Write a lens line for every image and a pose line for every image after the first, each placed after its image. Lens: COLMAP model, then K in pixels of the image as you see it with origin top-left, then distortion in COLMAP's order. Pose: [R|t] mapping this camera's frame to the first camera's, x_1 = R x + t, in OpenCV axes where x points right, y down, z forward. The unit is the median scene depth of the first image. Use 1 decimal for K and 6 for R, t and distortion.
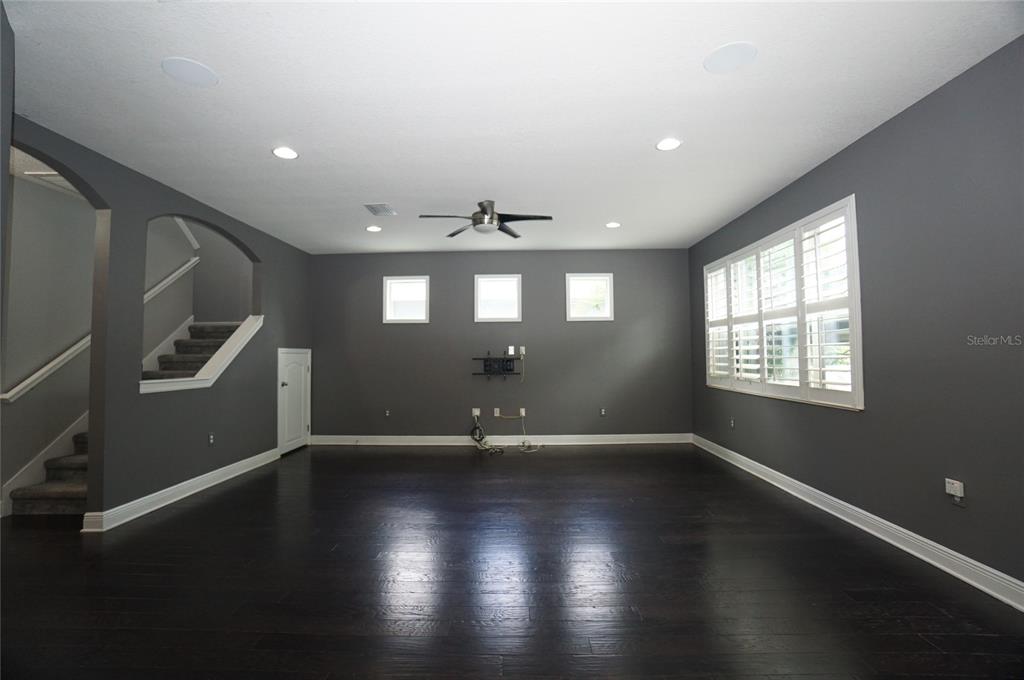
lens RADIAL K [[450.7, 0, 509.3], [0, 450.7, 338.0], [0, 0, 1]] dist [-0.062509, 0.021622]
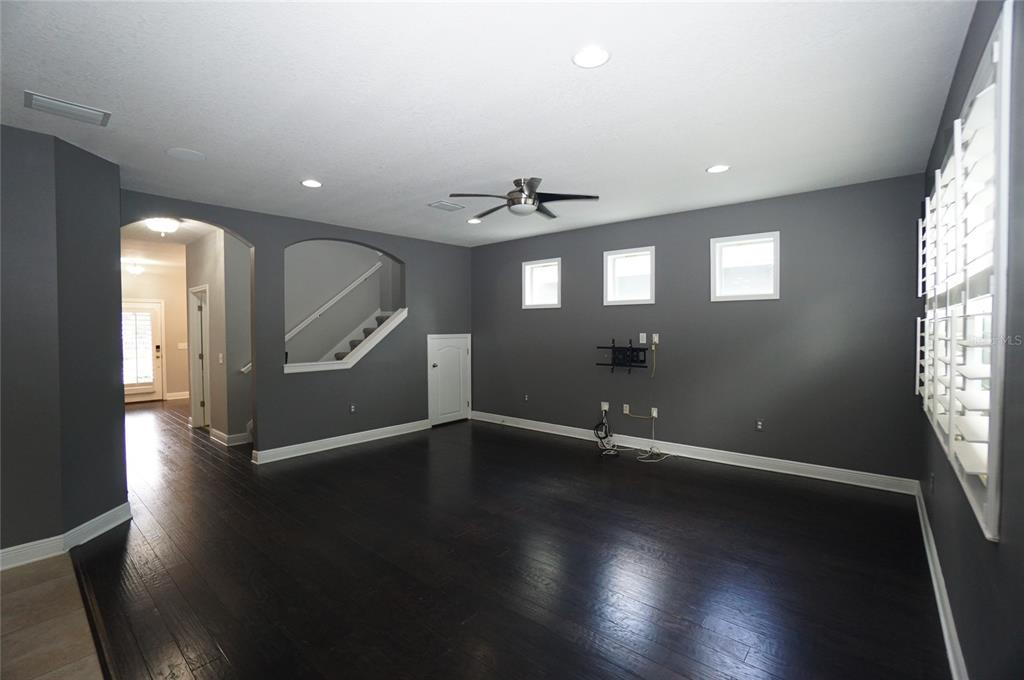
lens RADIAL K [[450.7, 0, 509.3], [0, 450.7, 338.0], [0, 0, 1]] dist [-0.062509, 0.021622]
pose [[0.777019, 0.018363, -0.629209, 0.344381], [0.024982, 0.997887, 0.059973, -0.030019], [0.628981, -0.062319, 0.774919, 0.197000]]
